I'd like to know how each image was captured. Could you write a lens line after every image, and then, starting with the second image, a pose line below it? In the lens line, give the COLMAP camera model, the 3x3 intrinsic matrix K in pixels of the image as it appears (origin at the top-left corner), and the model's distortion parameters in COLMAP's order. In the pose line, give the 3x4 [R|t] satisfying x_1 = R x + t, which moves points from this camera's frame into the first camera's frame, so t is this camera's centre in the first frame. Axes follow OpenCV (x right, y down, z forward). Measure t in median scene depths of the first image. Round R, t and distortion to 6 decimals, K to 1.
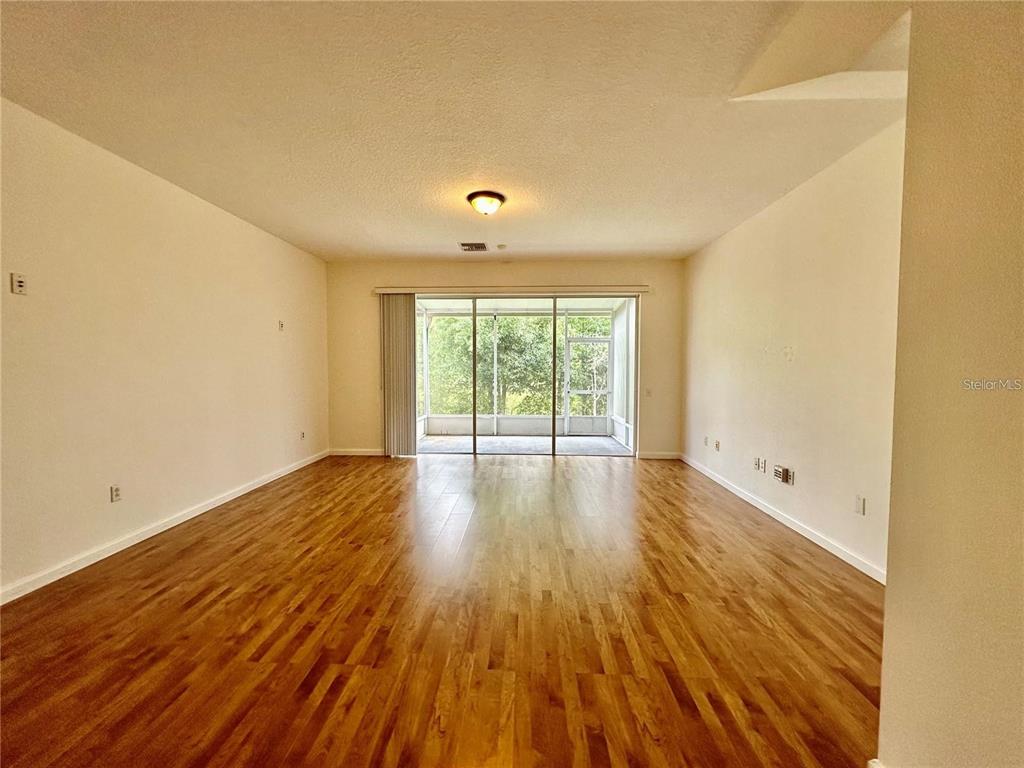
lens RADIAL K [[408.9, 0, 512.3], [0, 408.9, 384.5], [0, 0, 1]] dist [0.002774, -0.000292]
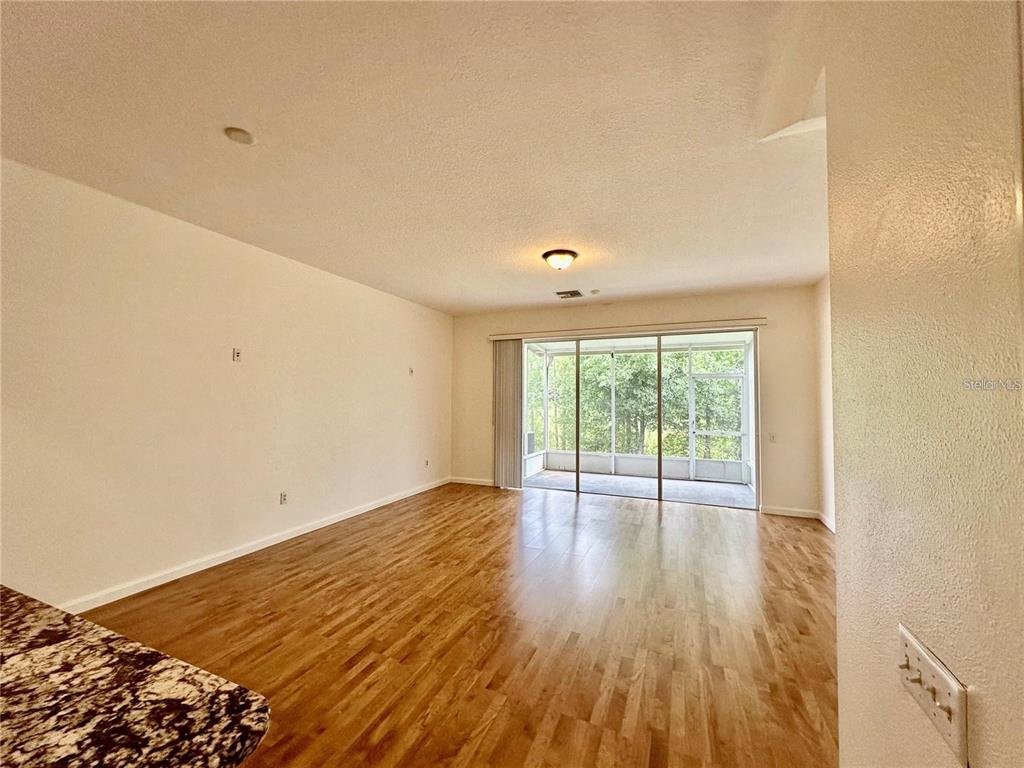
lens RADIAL K [[408.9, 0, 509.5], [0, 408.9, 382.6], [0, 0, 1]] dist [0.002774, -0.000292]
pose [[0.933343, -0.010330, -0.358836, 0.231331], [-0.020986, 0.996306, -0.083267, -0.023440], [0.358371, 0.085247, 0.929679, -0.047040]]
